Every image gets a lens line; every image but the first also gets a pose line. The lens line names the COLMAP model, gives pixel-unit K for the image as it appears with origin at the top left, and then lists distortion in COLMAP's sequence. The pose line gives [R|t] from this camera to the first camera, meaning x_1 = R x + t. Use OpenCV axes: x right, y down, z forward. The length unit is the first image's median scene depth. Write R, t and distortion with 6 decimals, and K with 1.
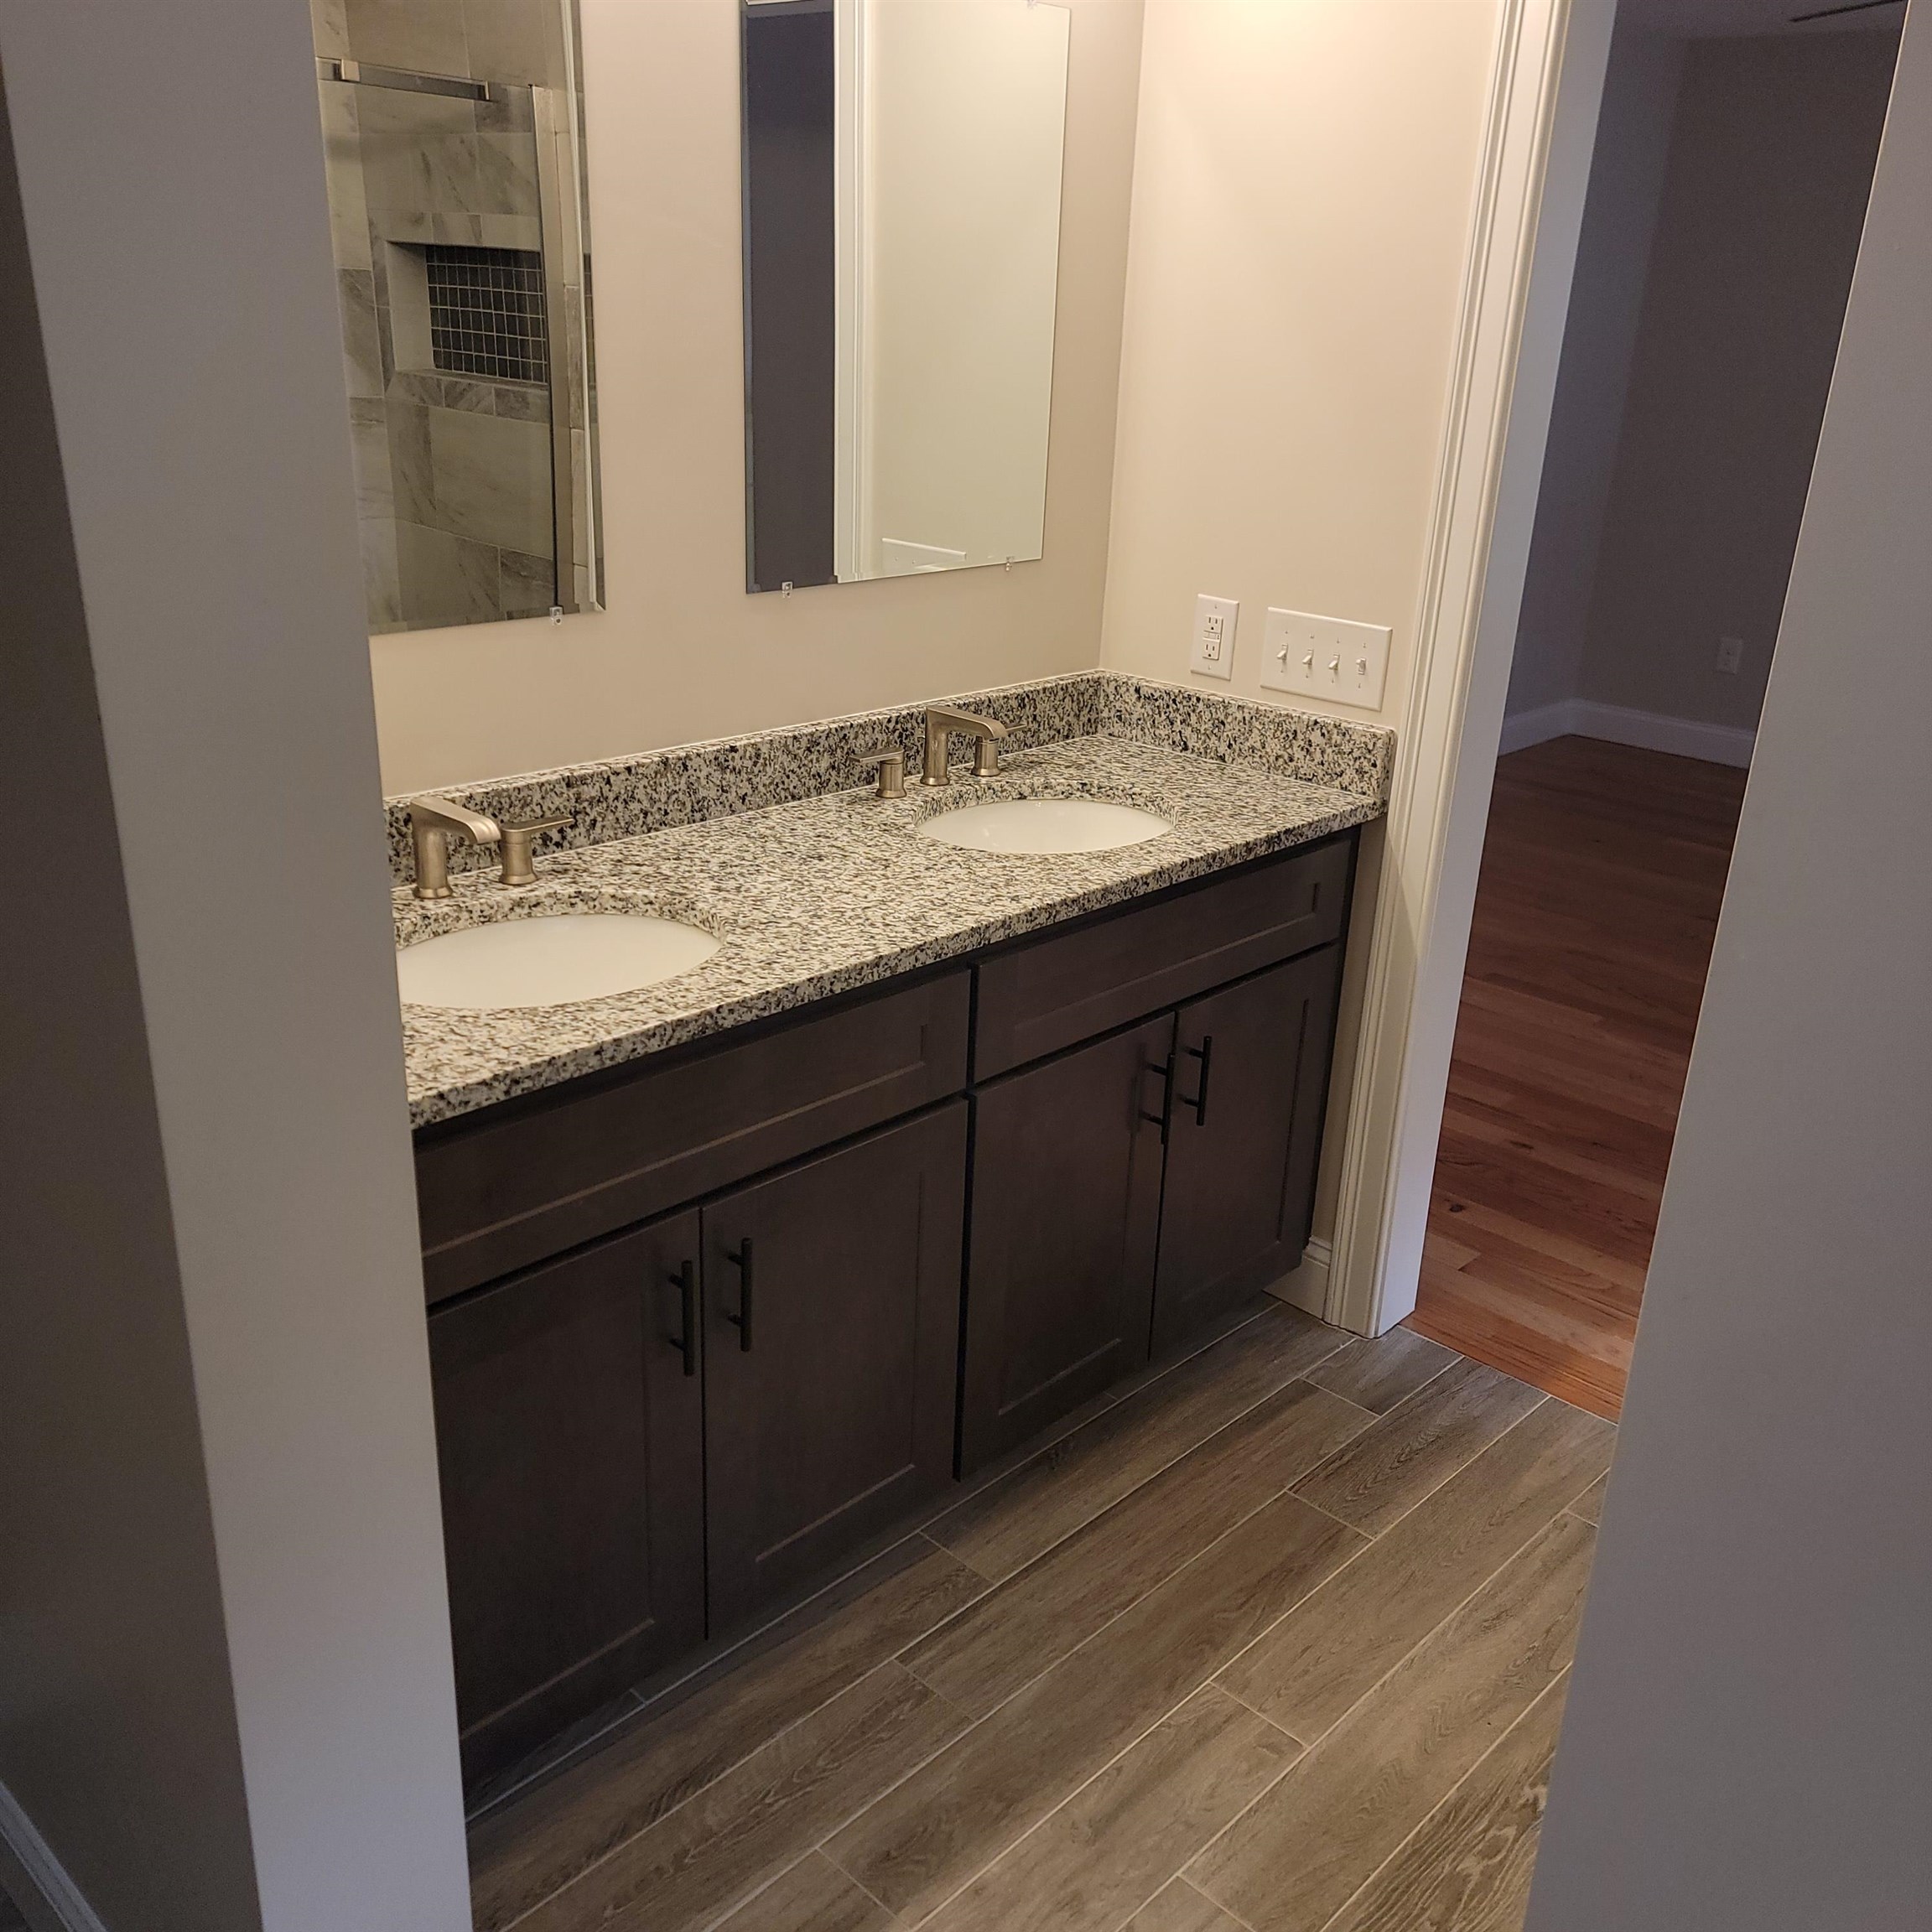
lens RADIAL K [[1801.7, 0, 990.9], [0, 1801.7, 938.2], [0, 0, 1]] dist [0.115376, -0.130786]
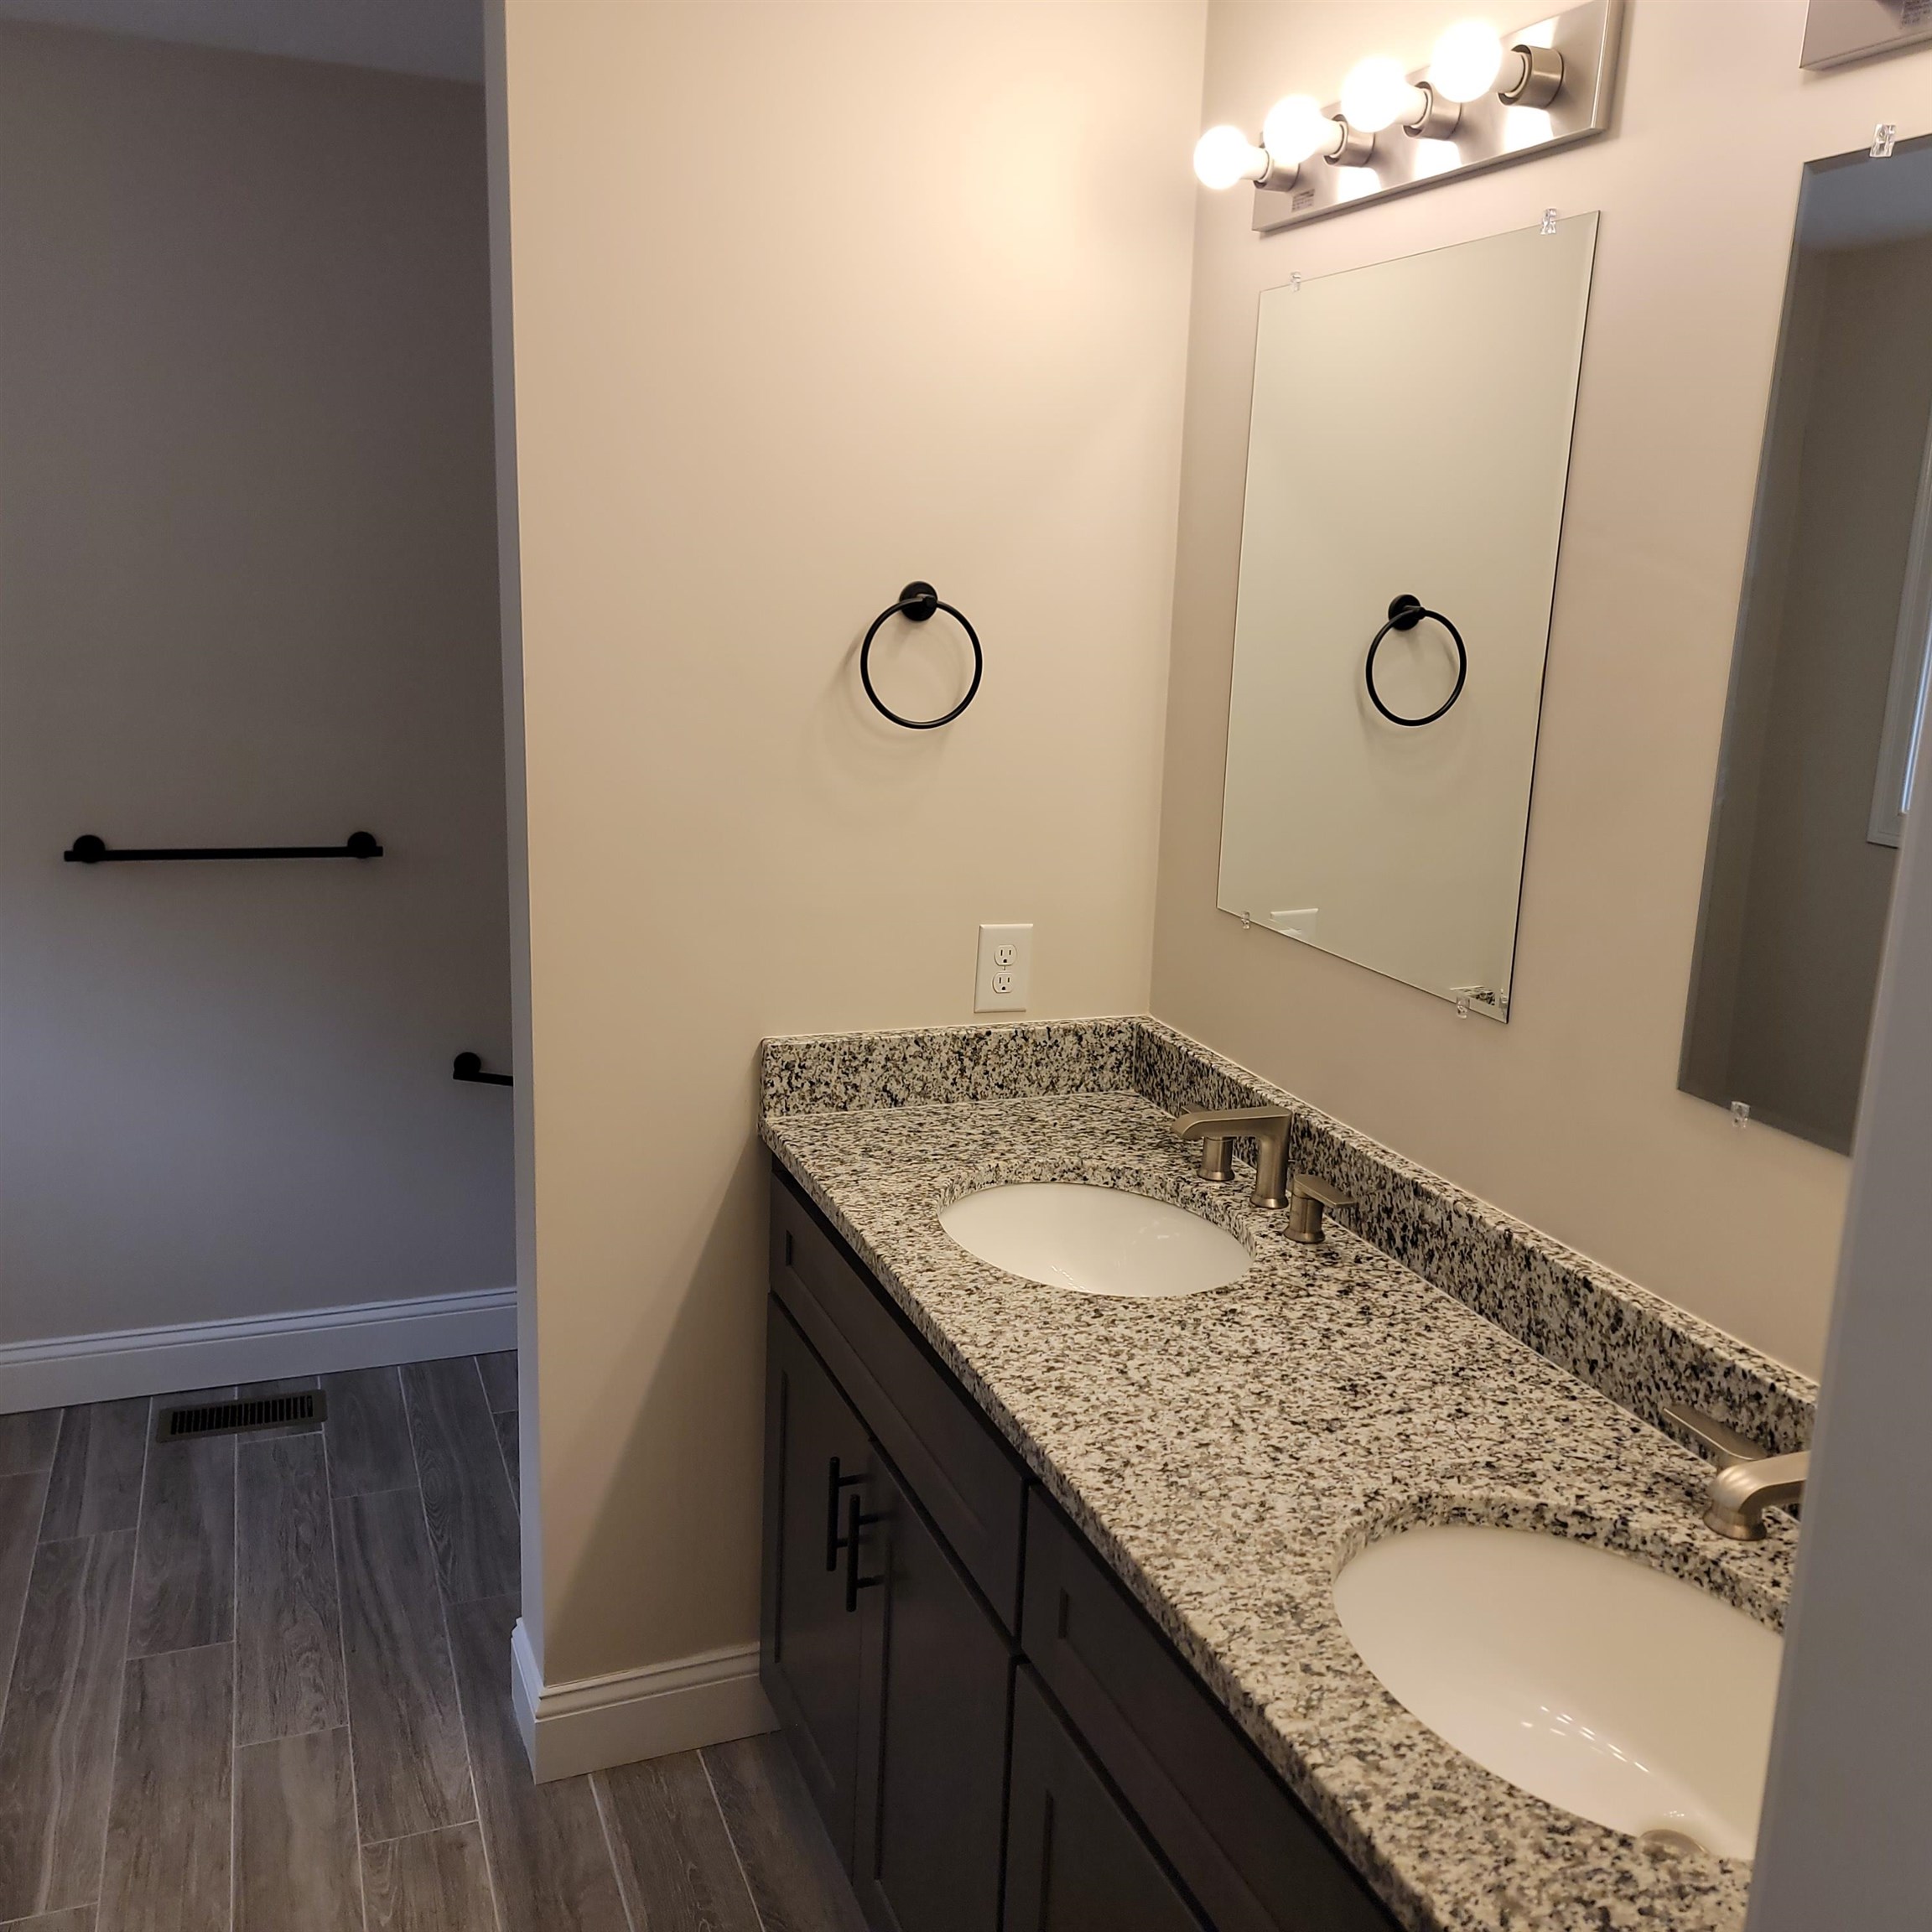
lens RADIAL K [[1777.8, 0, 995.8], [0, 1777.8, 954.1], [0, 0, 1]] dist [0.067931, -0.030923]
pose [[-0.406029, 0.145434, -0.902213, 0.559033], [-0.369039, 0.877084, 0.307464, -0.352449], [0.836032, 0.457792, -0.302451, 1.001844]]
